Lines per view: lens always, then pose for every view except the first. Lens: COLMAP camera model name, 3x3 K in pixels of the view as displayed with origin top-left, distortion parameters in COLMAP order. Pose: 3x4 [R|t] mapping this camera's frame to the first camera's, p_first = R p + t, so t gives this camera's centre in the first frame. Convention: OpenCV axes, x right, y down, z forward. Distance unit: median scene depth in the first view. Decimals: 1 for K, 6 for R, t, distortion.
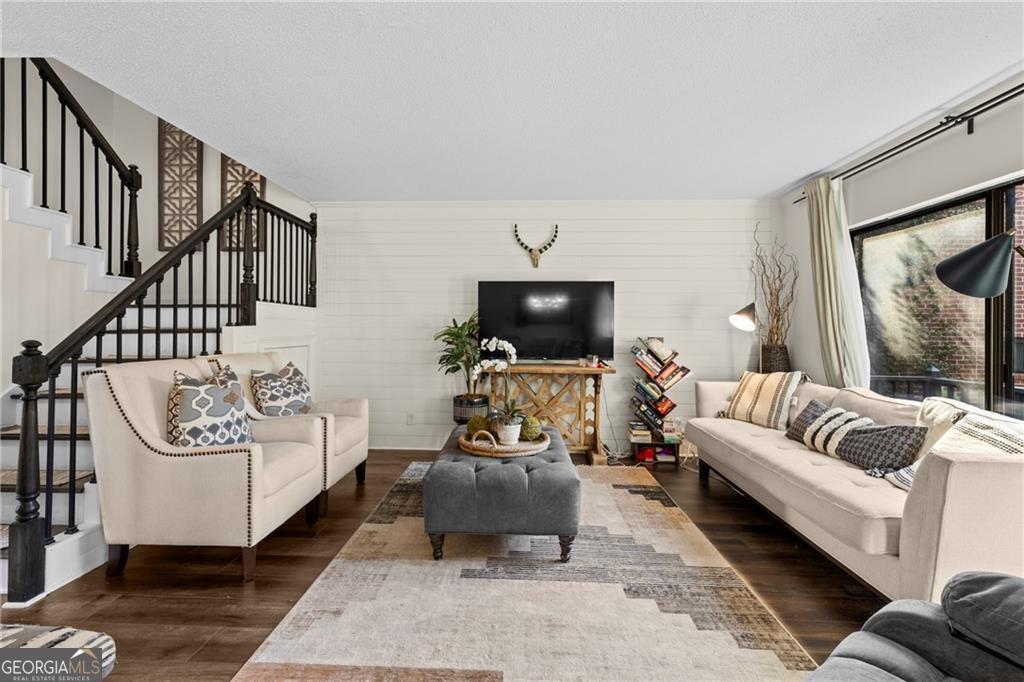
lens RADIAL K [[464.2, 0, 510.8], [0, 464.2, 332.6], [0, 0, 1]] dist [0.007007, -0.001073]
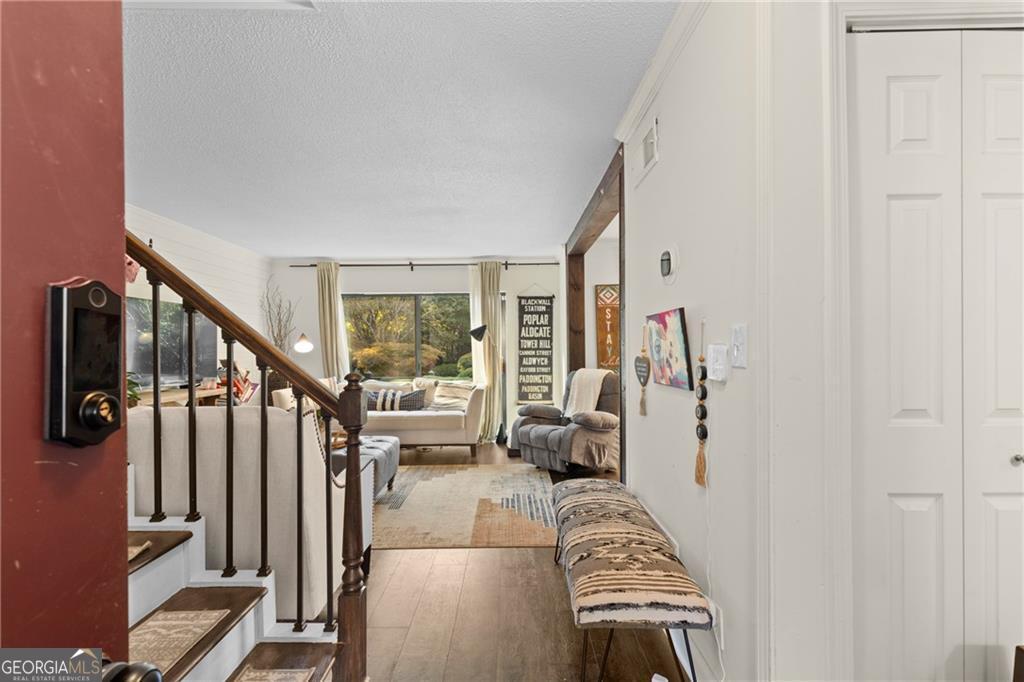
lens RADIAL K [[464.2, 0, 506.7], [0, 464.2, 341.6], [0, 0, 1]] dist [0.007007, -0.001073]
pose [[-0.040391, 0.007183, 0.999158, -1.072704], [0.013178, 0.999891, -0.006656, -0.020536], [-0.999097, 0.012898, -0.040481, 0.427049]]
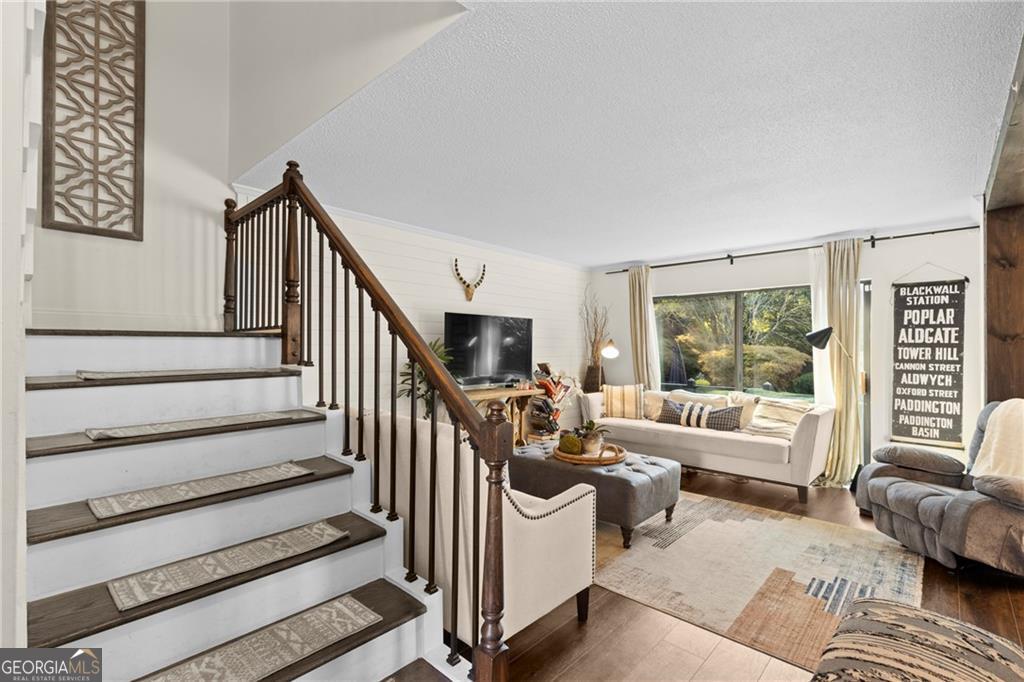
lens RADIAL K [[464.2, 0, 508.6], [0, 464.2, 342.9], [0, 0, 1]] dist [0.007007, -0.001073]
pose [[0.654395, 0.003563, 0.756144, -0.898127], [0.004215, 0.999956, -0.008360, -0.043167], [-0.756141, 0.008658, 0.654352, 0.277336]]
